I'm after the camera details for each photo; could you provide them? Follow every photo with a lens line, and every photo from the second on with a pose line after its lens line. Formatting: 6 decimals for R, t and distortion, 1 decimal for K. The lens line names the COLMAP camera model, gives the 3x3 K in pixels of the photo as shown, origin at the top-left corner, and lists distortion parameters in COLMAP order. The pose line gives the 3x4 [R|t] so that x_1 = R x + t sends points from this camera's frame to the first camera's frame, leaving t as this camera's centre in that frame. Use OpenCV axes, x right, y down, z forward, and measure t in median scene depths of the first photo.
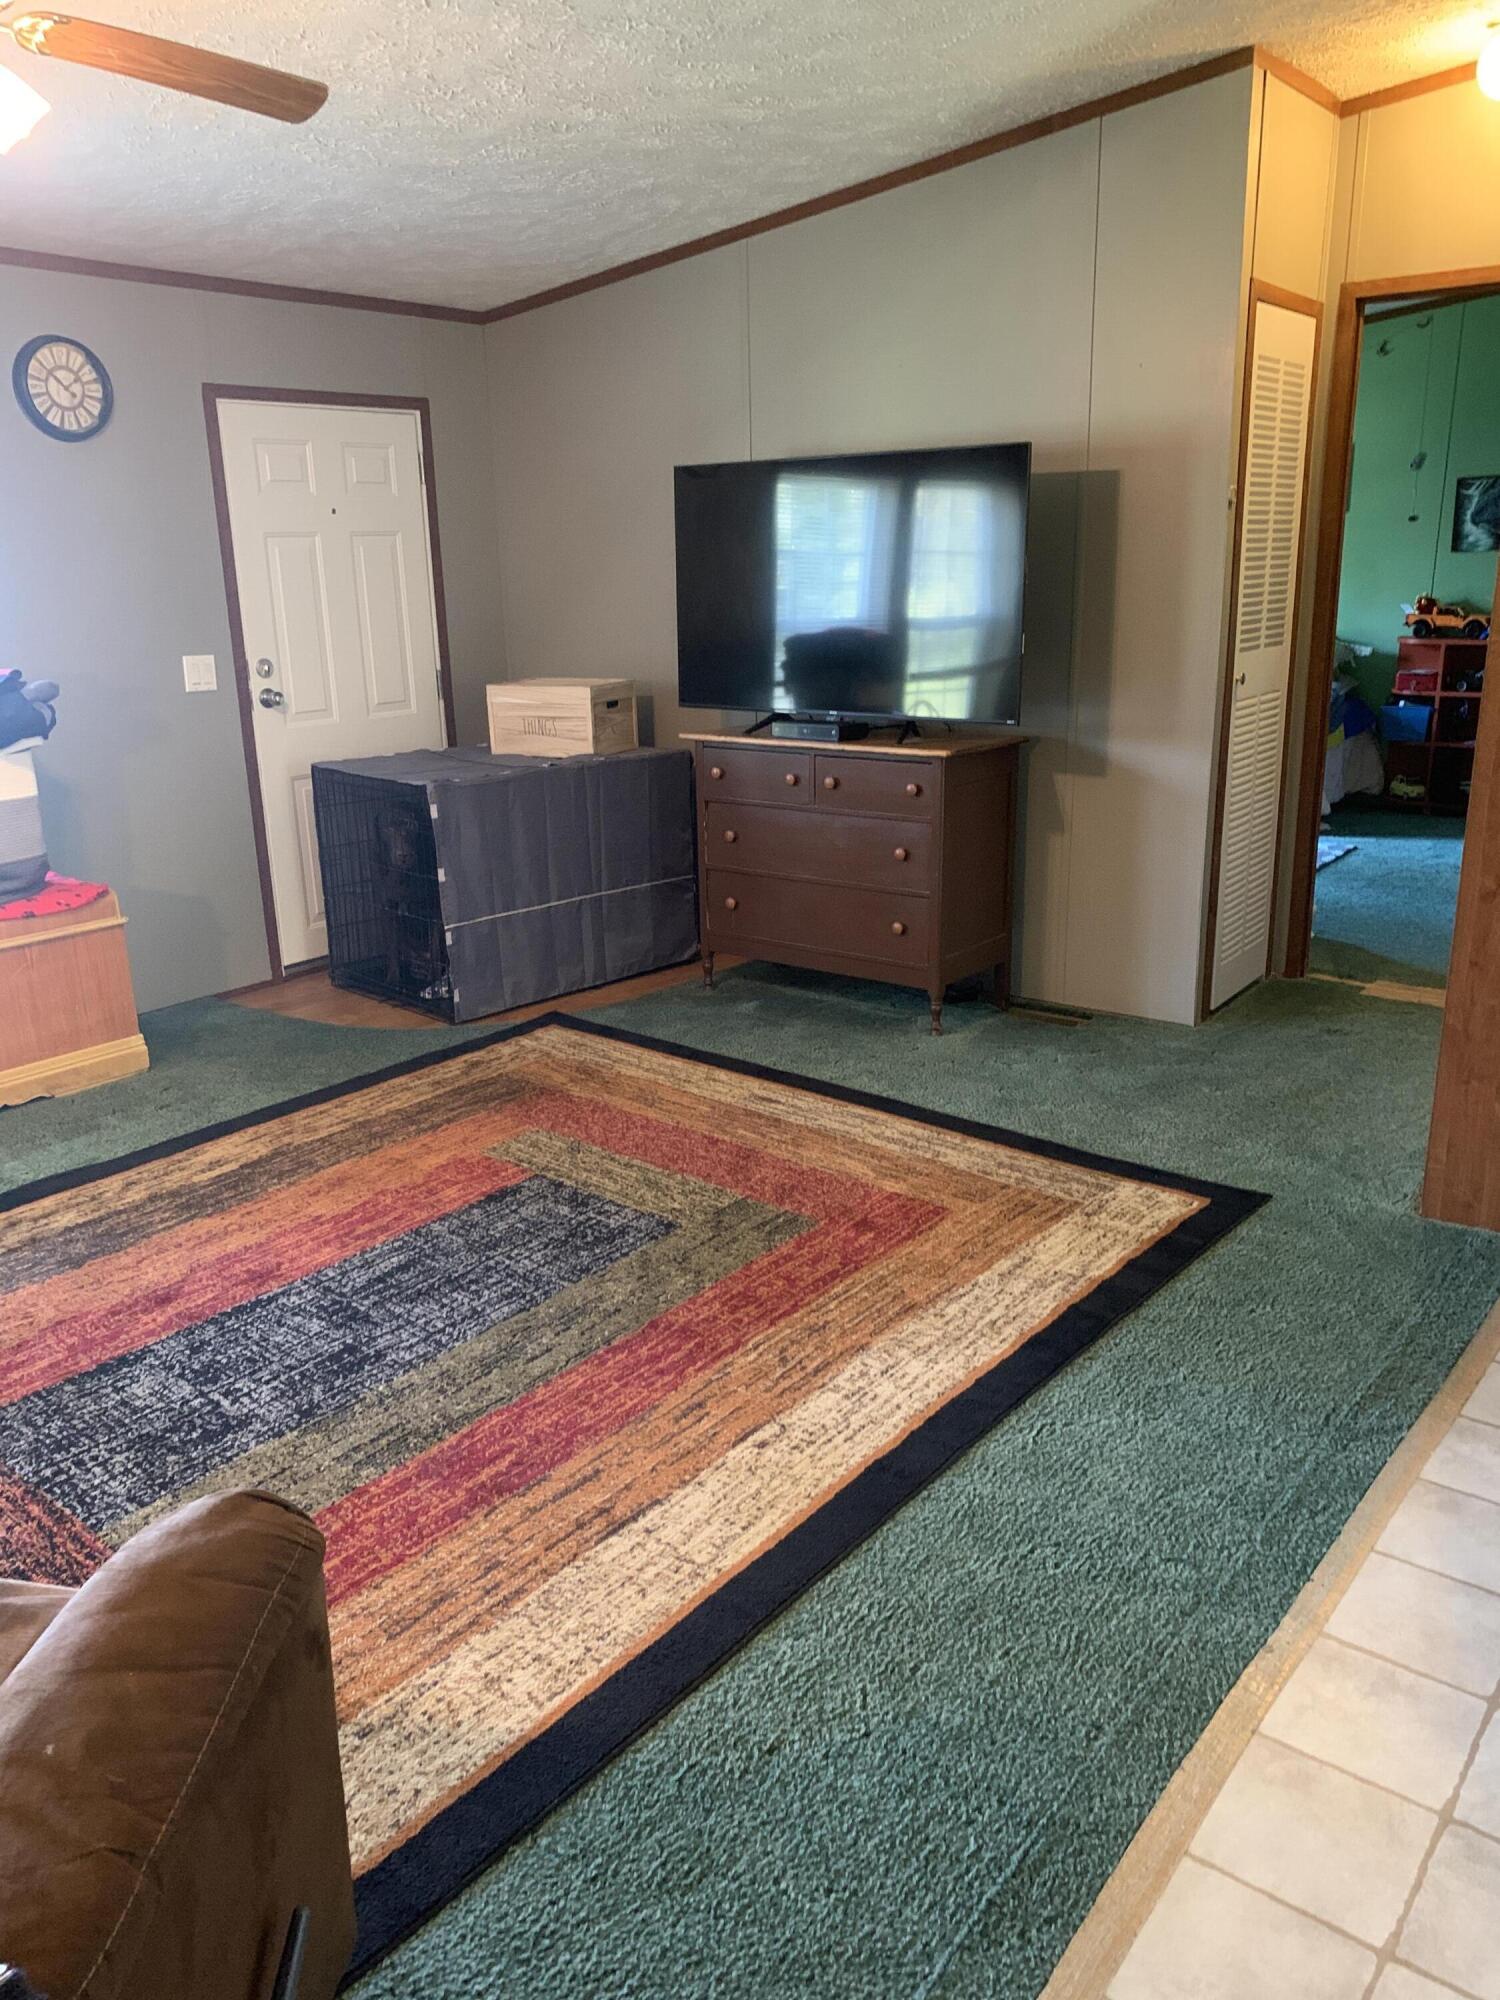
lens RADIAL K [[1539.1, 0, 764.9], [0, 1539.1, 1016.6], [0, 0, 1]] dist [0.051100, -0.070923]
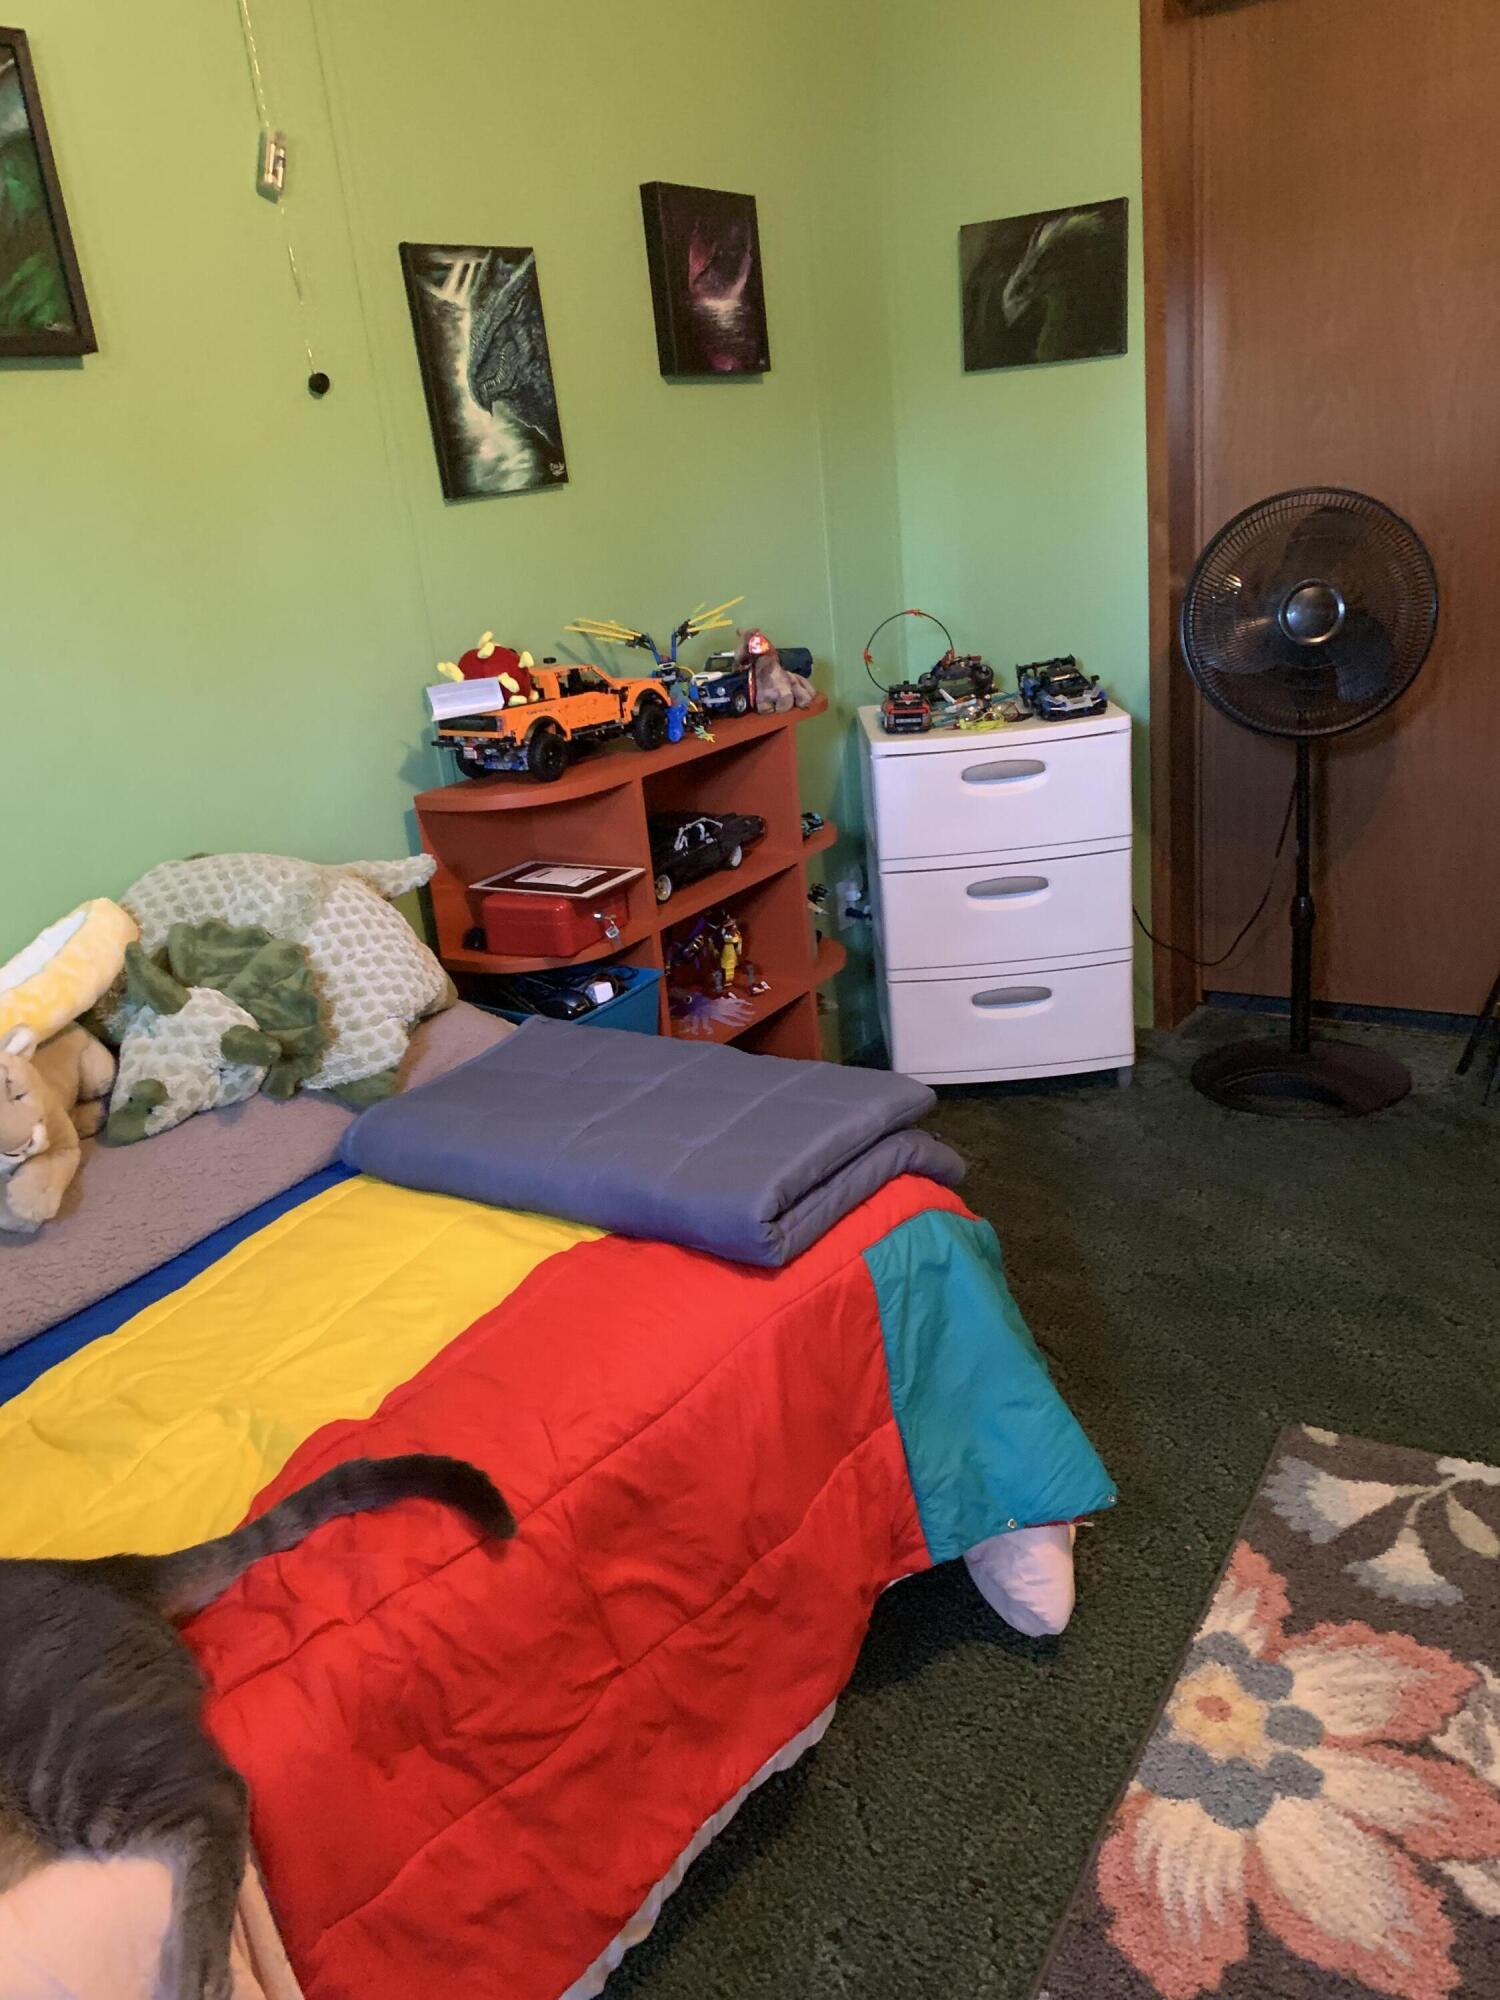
lens RADIAL K [[1539.1, 0, 756.2], [0, 1539.1, 988.8], [0, 0, 1]] dist [0.051100, -0.070923]
pose [[-0.093178, -0.304600, 0.947912, 0.123505], [0.375312, 0.871078, 0.316803, -0.290190], [-0.922203, 0.385282, 0.033154, 0.974754]]
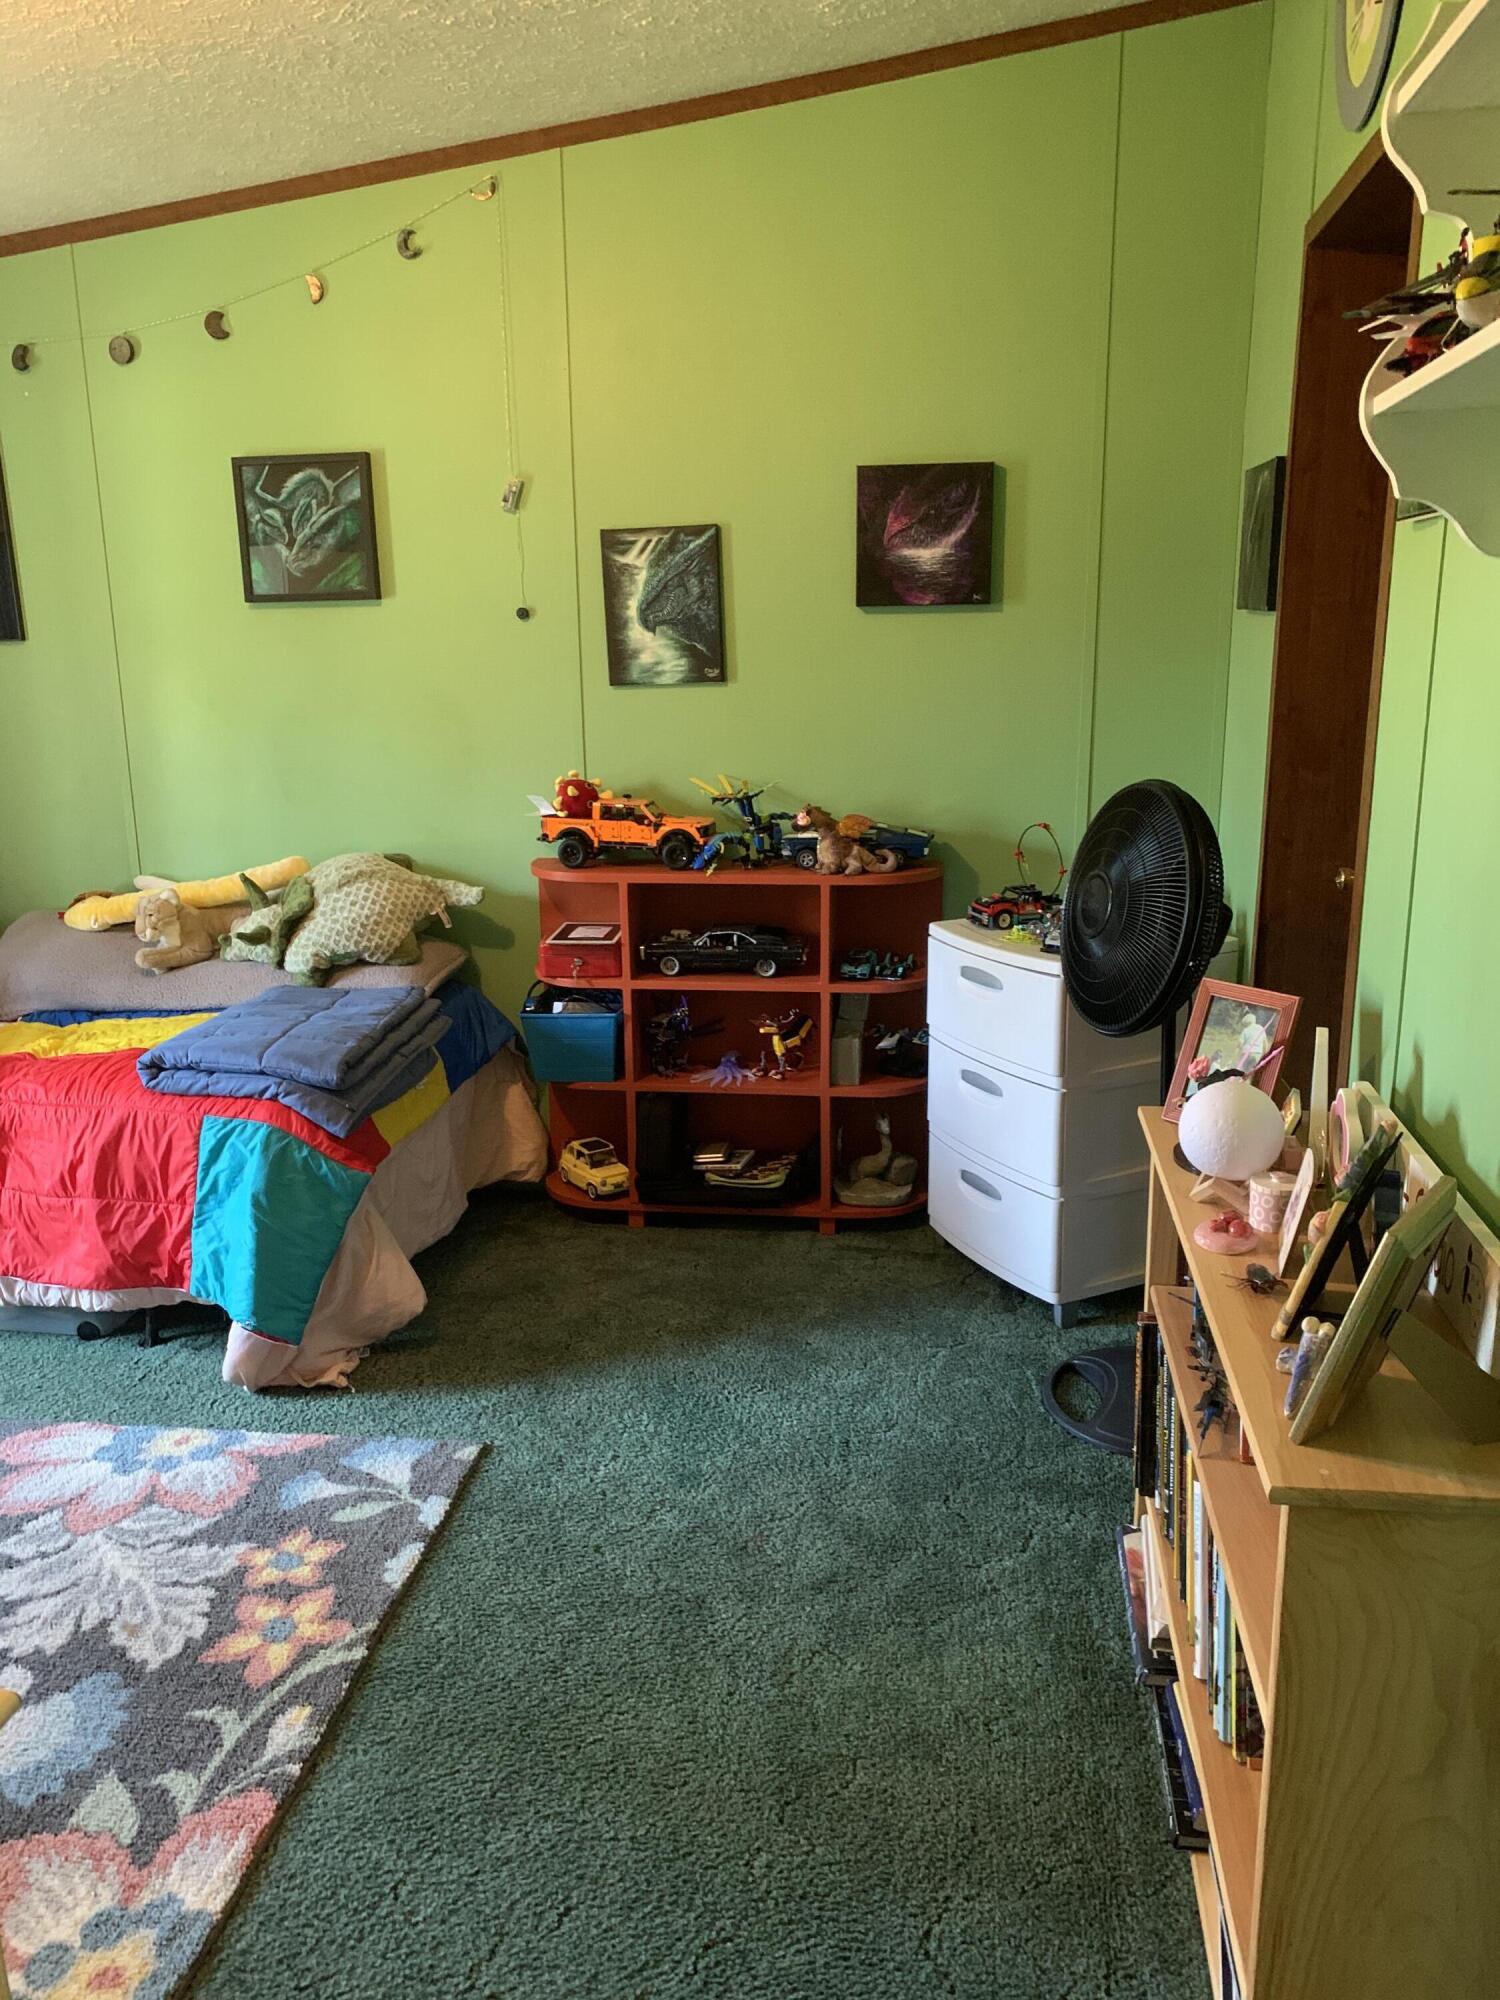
lens RADIAL K [[1539.1, 0, 738.5], [0, 1539.1, 1010.7], [0, 0, 1]] dist [0.051100, -0.070923]
pose [[0.873476, -0.108417, 0.474642, 0.243312], [0.141912, 0.989253, -0.035195, -0.179653], [-0.465726, 0.098099, 0.879475, 0.579871]]
